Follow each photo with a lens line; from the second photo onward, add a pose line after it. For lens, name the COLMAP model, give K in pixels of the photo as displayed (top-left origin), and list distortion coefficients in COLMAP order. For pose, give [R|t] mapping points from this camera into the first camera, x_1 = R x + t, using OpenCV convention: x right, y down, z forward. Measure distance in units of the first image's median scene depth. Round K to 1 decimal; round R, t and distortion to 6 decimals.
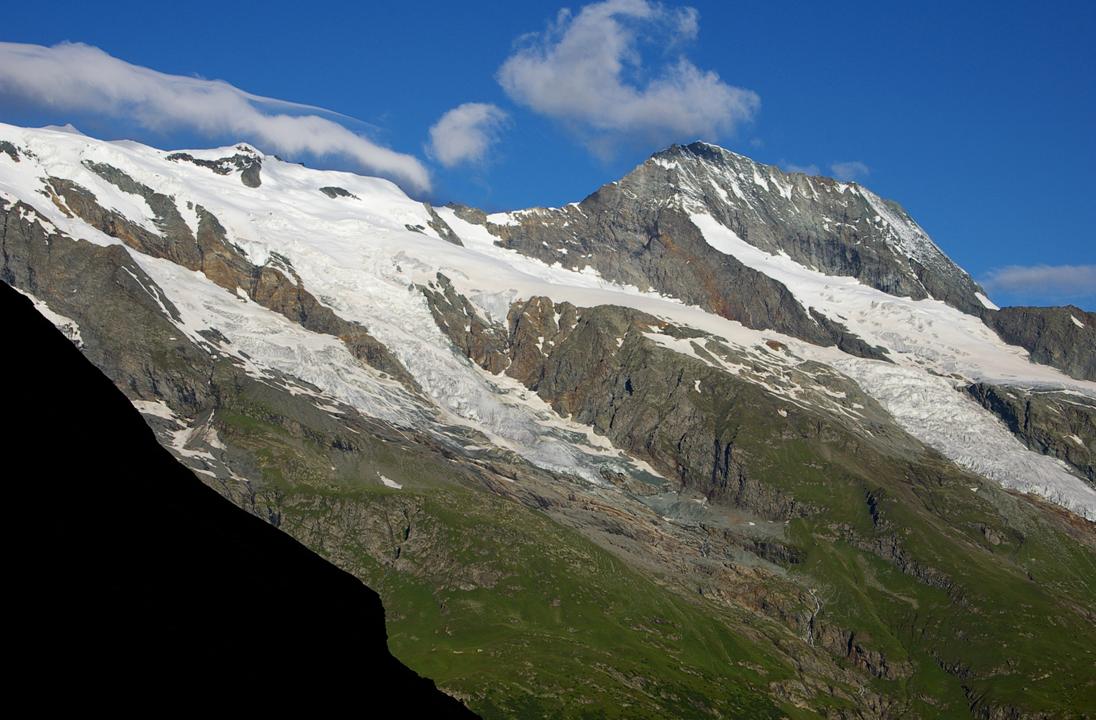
lens RADIAL K [[1933.4, 0, 548.2], [0, 1933.4, 361.7], [0, 0, 1]] dist [0.081472, 0.000000]
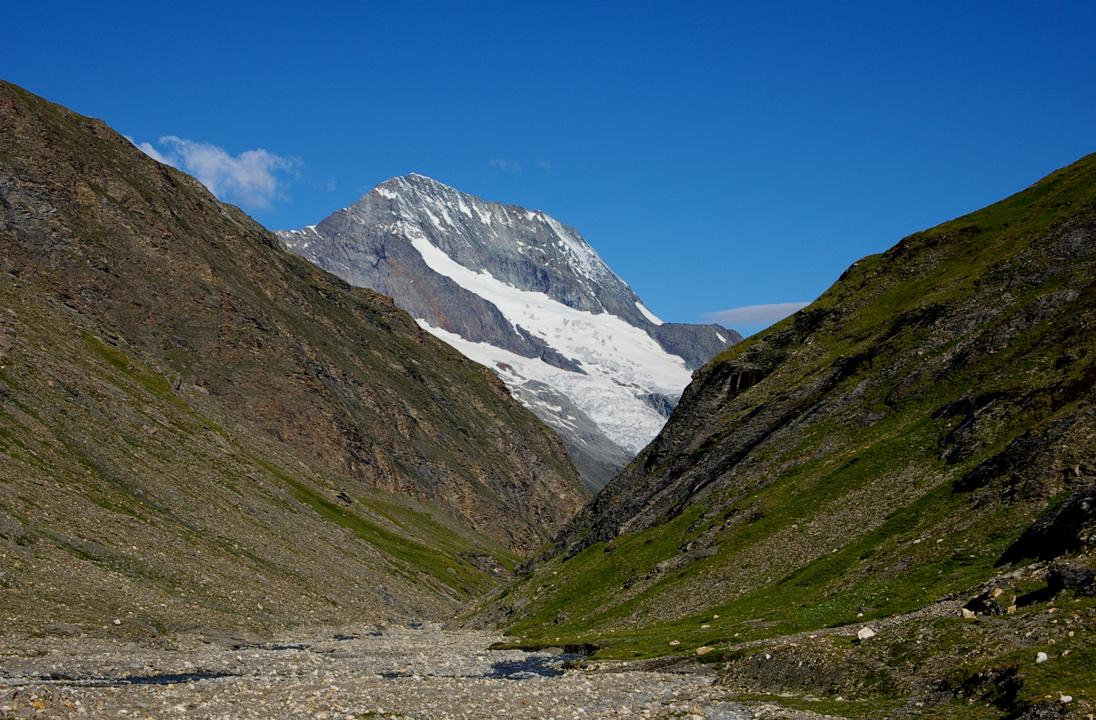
lens RADIAL K [[1933.4, 0, 547.7], [0, 1933.4, 358.9], [0, 0, 1]] dist [0.081472, 0.000000]
pose [[0.976715, -0.002211, 0.214527, -0.103586], [-0.008248, 0.998821, 0.047843, -0.060809], [-0.214380, -0.048498, 0.975546, -0.200980]]
